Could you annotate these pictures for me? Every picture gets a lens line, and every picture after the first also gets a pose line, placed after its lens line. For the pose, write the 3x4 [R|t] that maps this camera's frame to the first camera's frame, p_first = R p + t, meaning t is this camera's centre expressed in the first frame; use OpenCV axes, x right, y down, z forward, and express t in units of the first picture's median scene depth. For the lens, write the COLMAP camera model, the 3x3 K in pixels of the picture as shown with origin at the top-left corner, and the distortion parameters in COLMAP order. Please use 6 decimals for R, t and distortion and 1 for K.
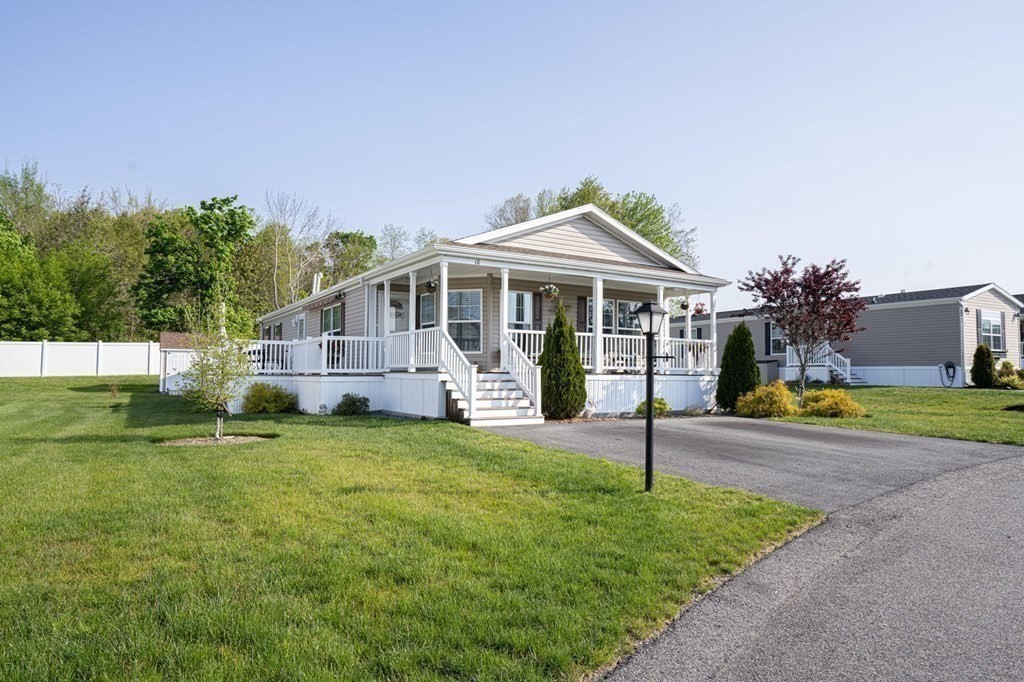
lens RADIAL K [[637.1, 0, 512.3], [0, 637.1, 343.9], [0, 0, 1]] dist [-0.033111, 0.046157]
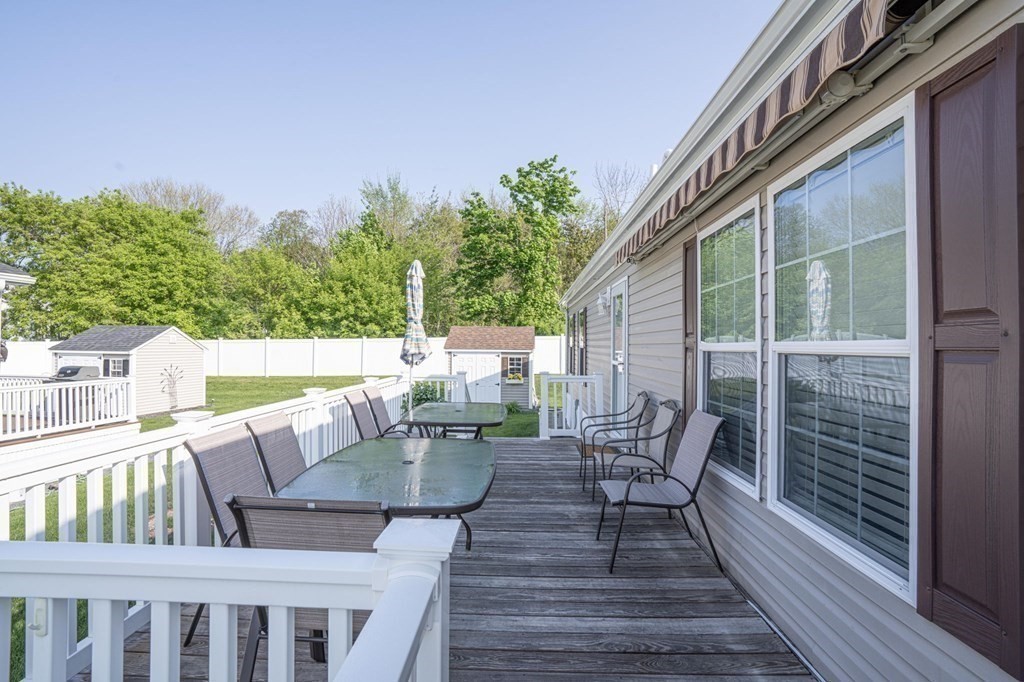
lens RADIAL K [[507.0, 0, 512.0], [0, 507.0, 341.0], [0, 0, 1]] dist [0.000468, 0.000193]
pose [[0.844933, -0.010106, -0.534776, -0.140273], [0.026008, 0.999415, 0.022206, -0.009116], [0.534239, -0.032672, 0.844702, 0.429399]]
